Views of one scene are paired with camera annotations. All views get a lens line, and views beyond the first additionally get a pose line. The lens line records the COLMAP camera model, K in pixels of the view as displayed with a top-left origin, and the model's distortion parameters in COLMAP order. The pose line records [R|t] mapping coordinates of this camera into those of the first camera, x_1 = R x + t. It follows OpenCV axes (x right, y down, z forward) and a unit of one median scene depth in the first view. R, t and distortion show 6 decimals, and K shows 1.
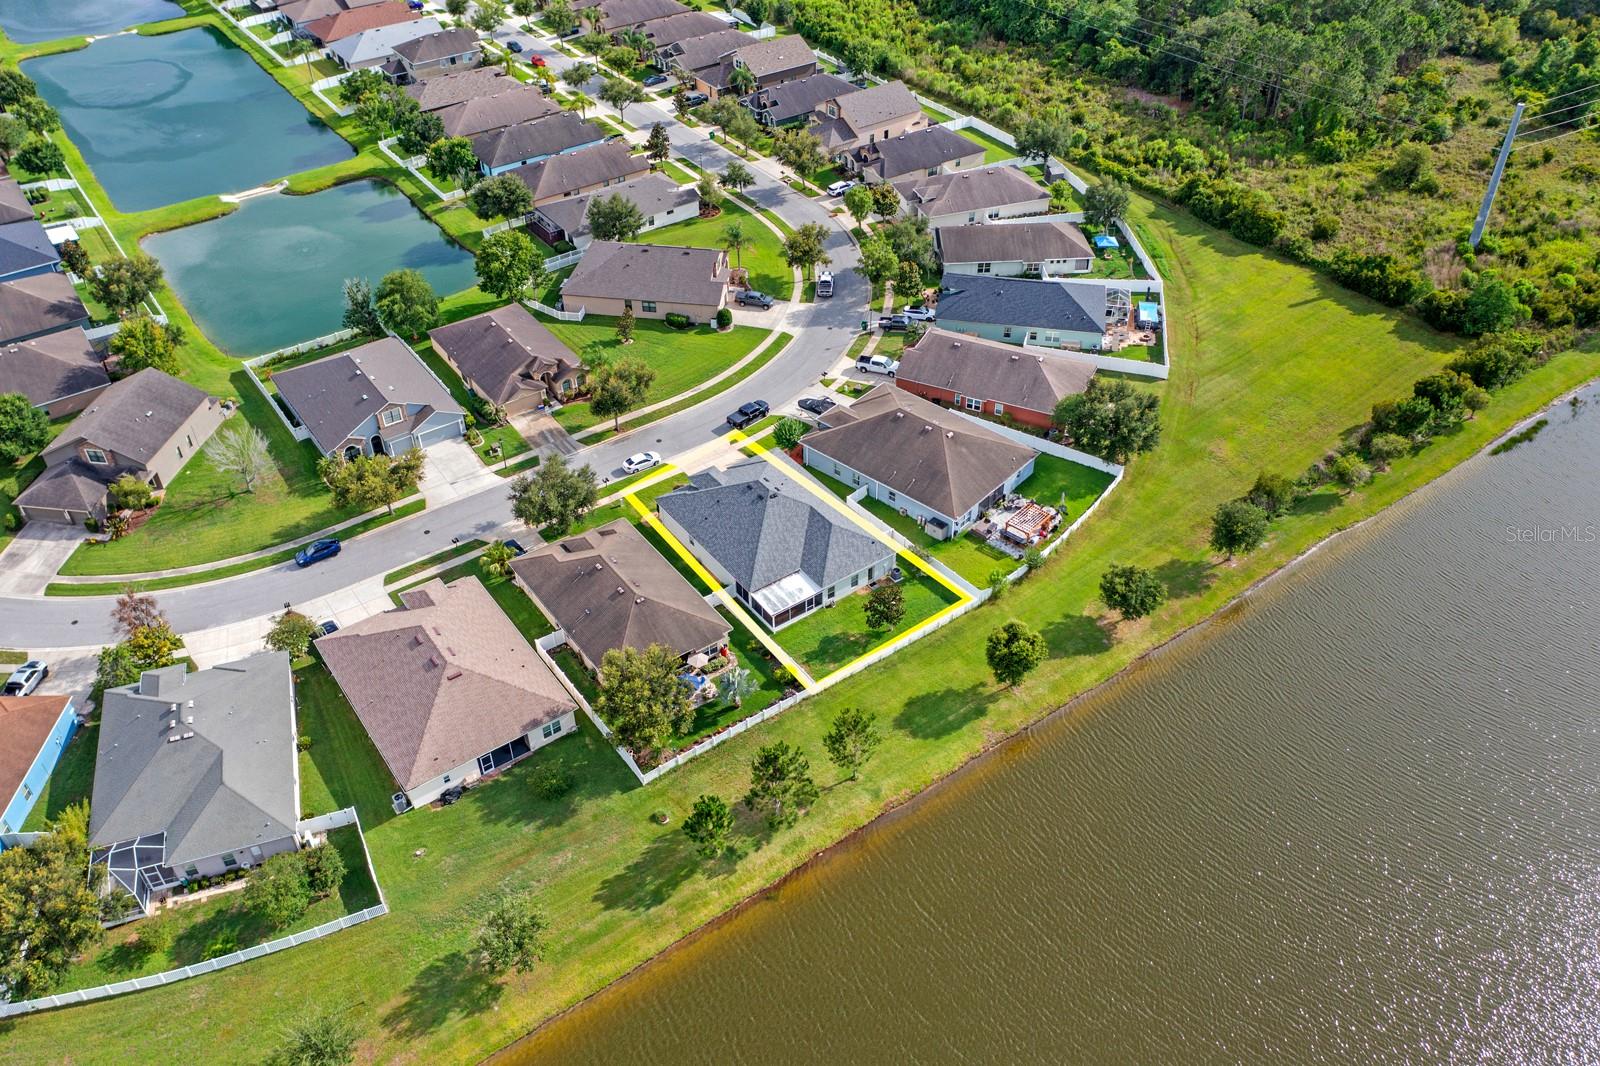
lens RADIAL K [[1267.6, 0, 800.4], [0, 1267.6, 532.1], [0, 0, 1]] dist [-0.007288, 0.001985]
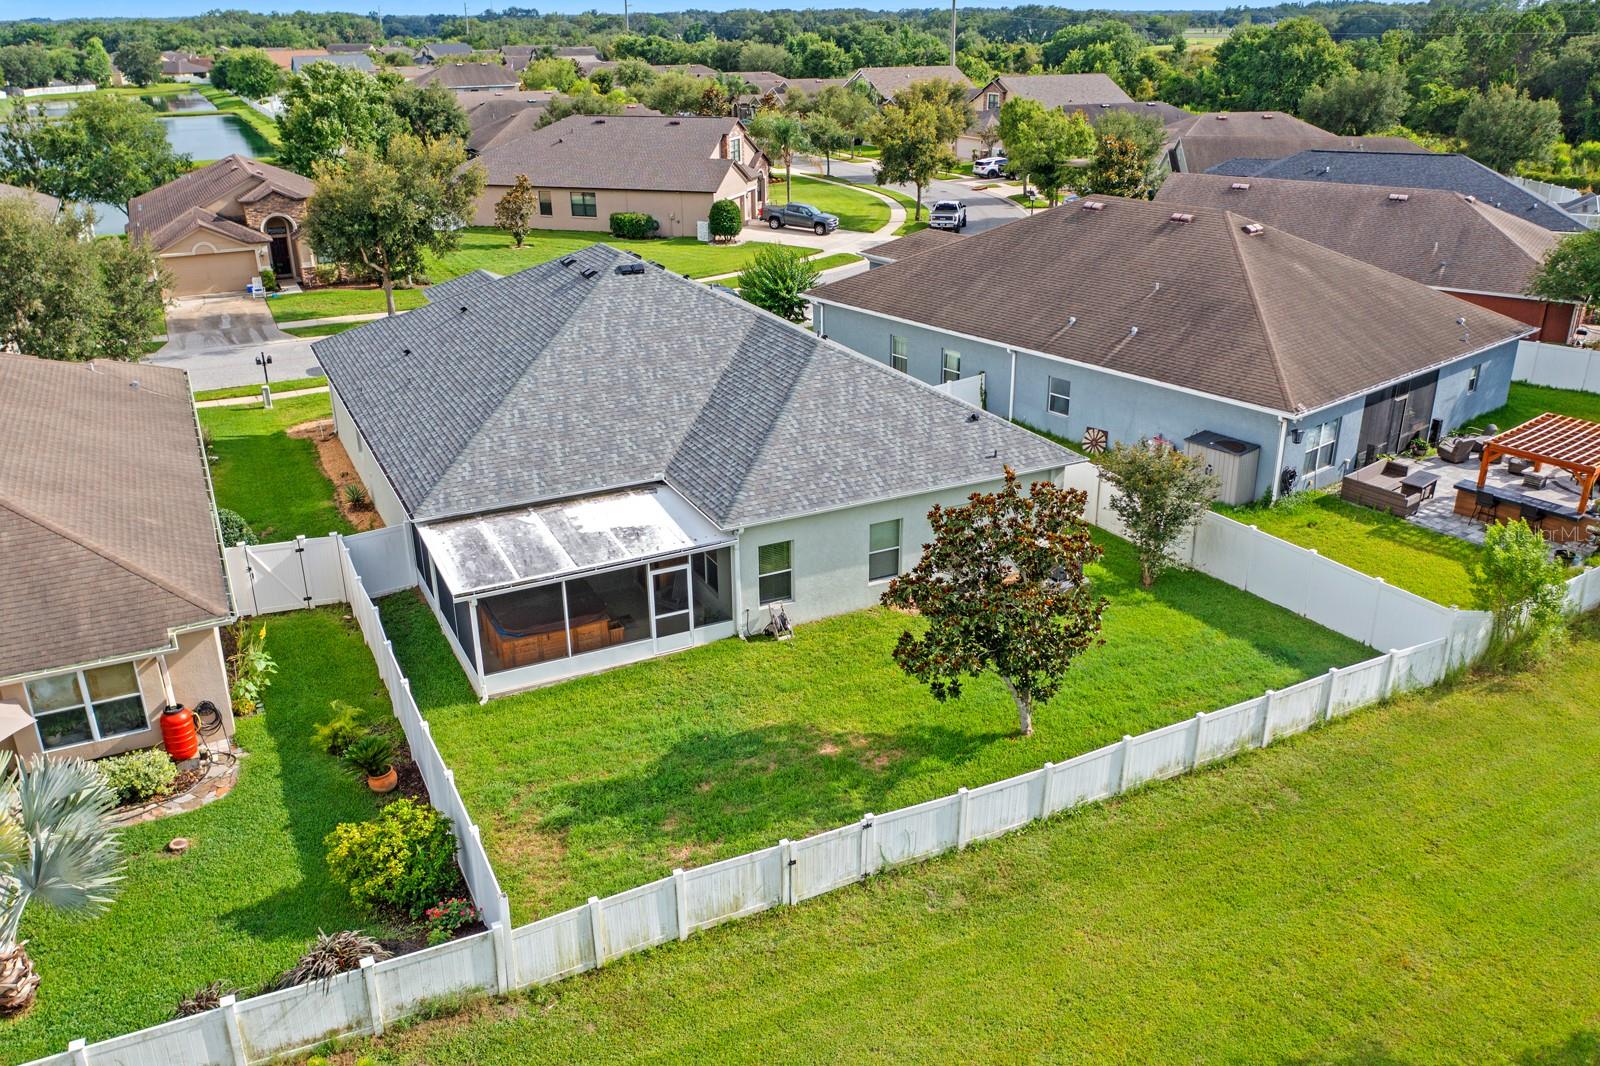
lens RADIAL K [[1267.6, 0, 805.6], [0, 1267.6, 533.6], [0, 0, 1]] dist [-0.007288, 0.001985]
pose [[0.987710, 0.059002, -0.144732, 0.062950], [-0.098784, 0.953265, -0.285529, 0.106561], [0.121121, 0.296317, 0.947378, 0.773166]]
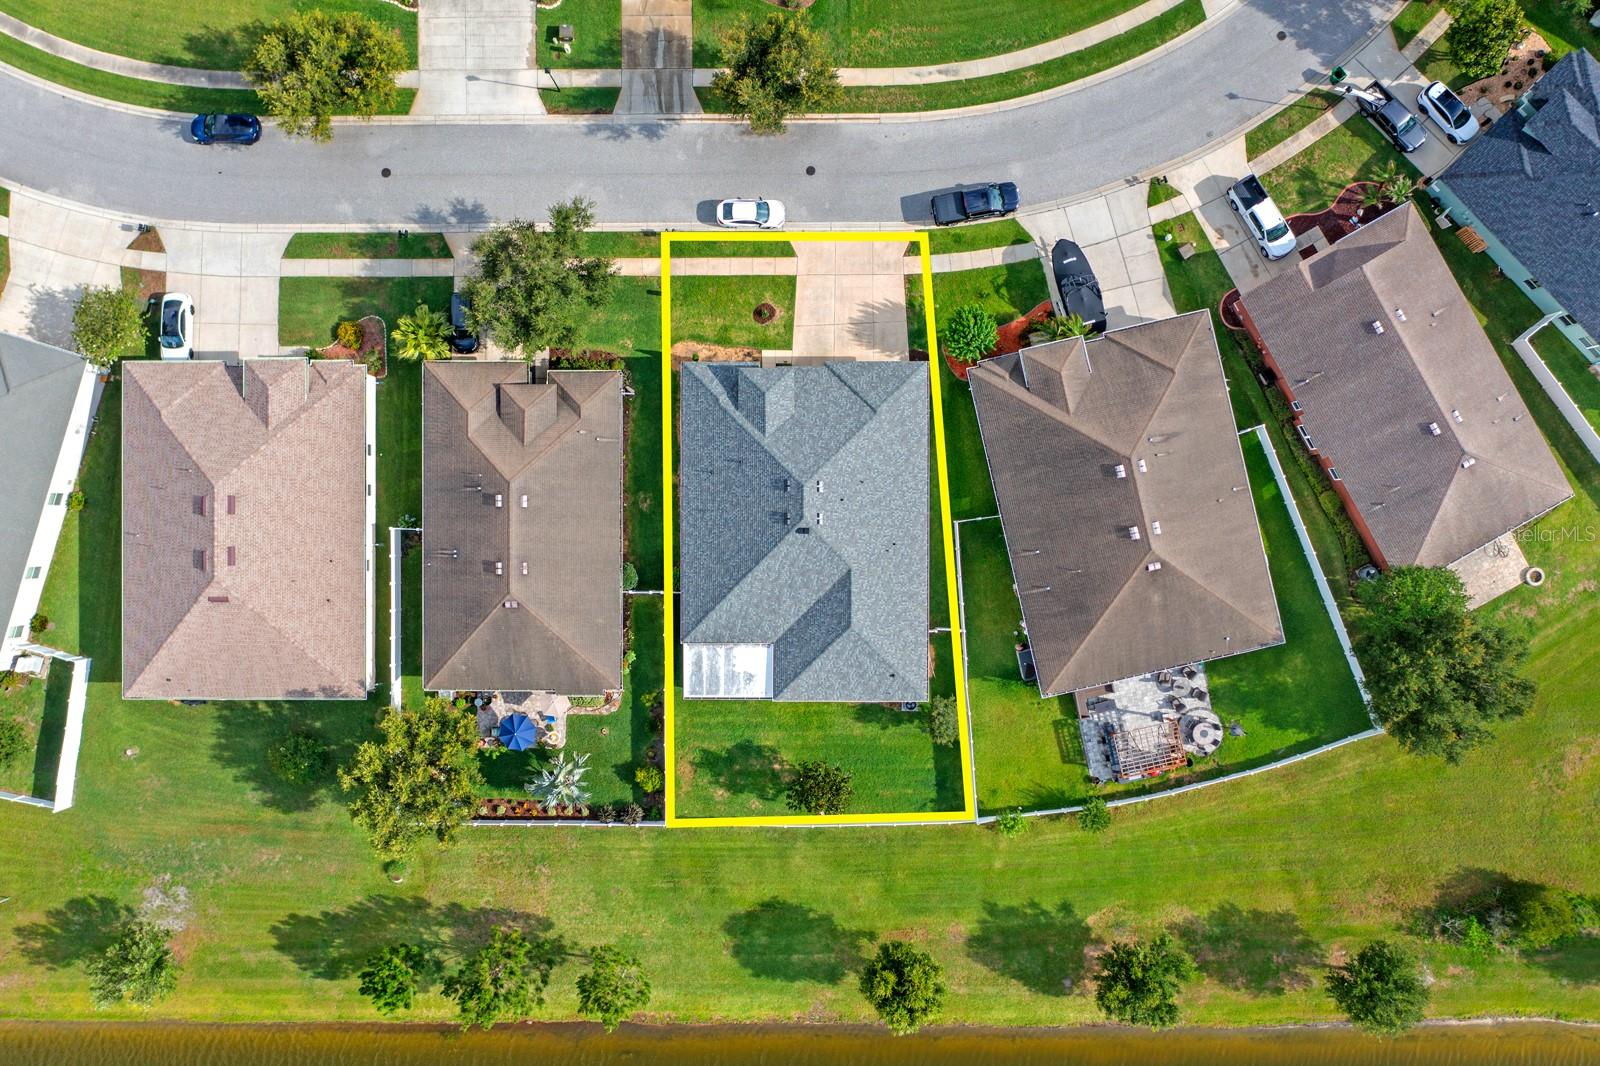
lens RADIAL K [[1267.6, 0, 800.0], [0, 1267.6, 532.7], [0, 0, 1]] dist [-0.007288, 0.001985]
pose [[0.812339, 0.583136, -0.007606, -0.017871], [-0.363856, 0.516978, 0.774818, -0.511974], [0.455756, -0.626647, 0.632139, 0.628156]]
